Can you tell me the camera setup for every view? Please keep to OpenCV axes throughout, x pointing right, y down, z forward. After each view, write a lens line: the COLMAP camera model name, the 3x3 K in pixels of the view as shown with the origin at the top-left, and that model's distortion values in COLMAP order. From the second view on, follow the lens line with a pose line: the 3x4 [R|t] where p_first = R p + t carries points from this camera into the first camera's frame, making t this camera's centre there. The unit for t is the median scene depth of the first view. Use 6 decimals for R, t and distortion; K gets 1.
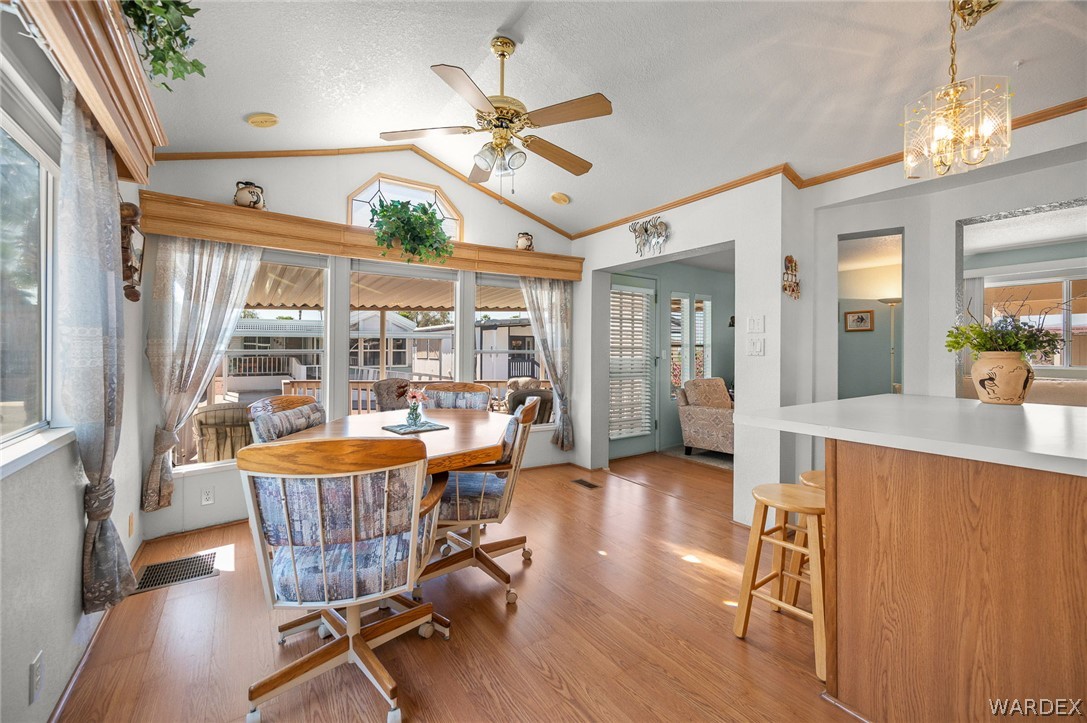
lens RADIAL K [[440.6, 0, 548.2], [0, 440.6, 349.9], [0, 0, 1]] dist [-0.012111, -0.000123]
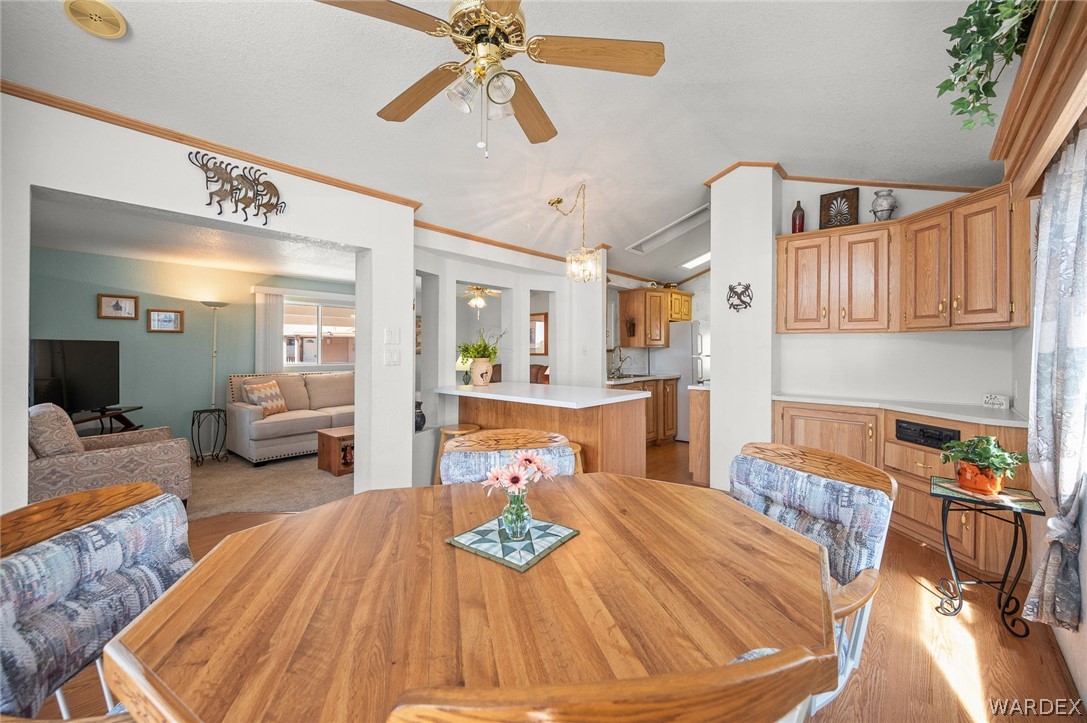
lens RADIAL K [[440.6, 0, 548.2], [0, 440.6, 349.9], [0, 0, 1]] dist [-0.012111, -0.000123]
pose [[-0.251477, -0.007577, 0.967833, -0.510546], [-0.006563, 0.999960, 0.006123, -0.026198], [-0.967841, -0.004812, -0.251517, 0.698882]]
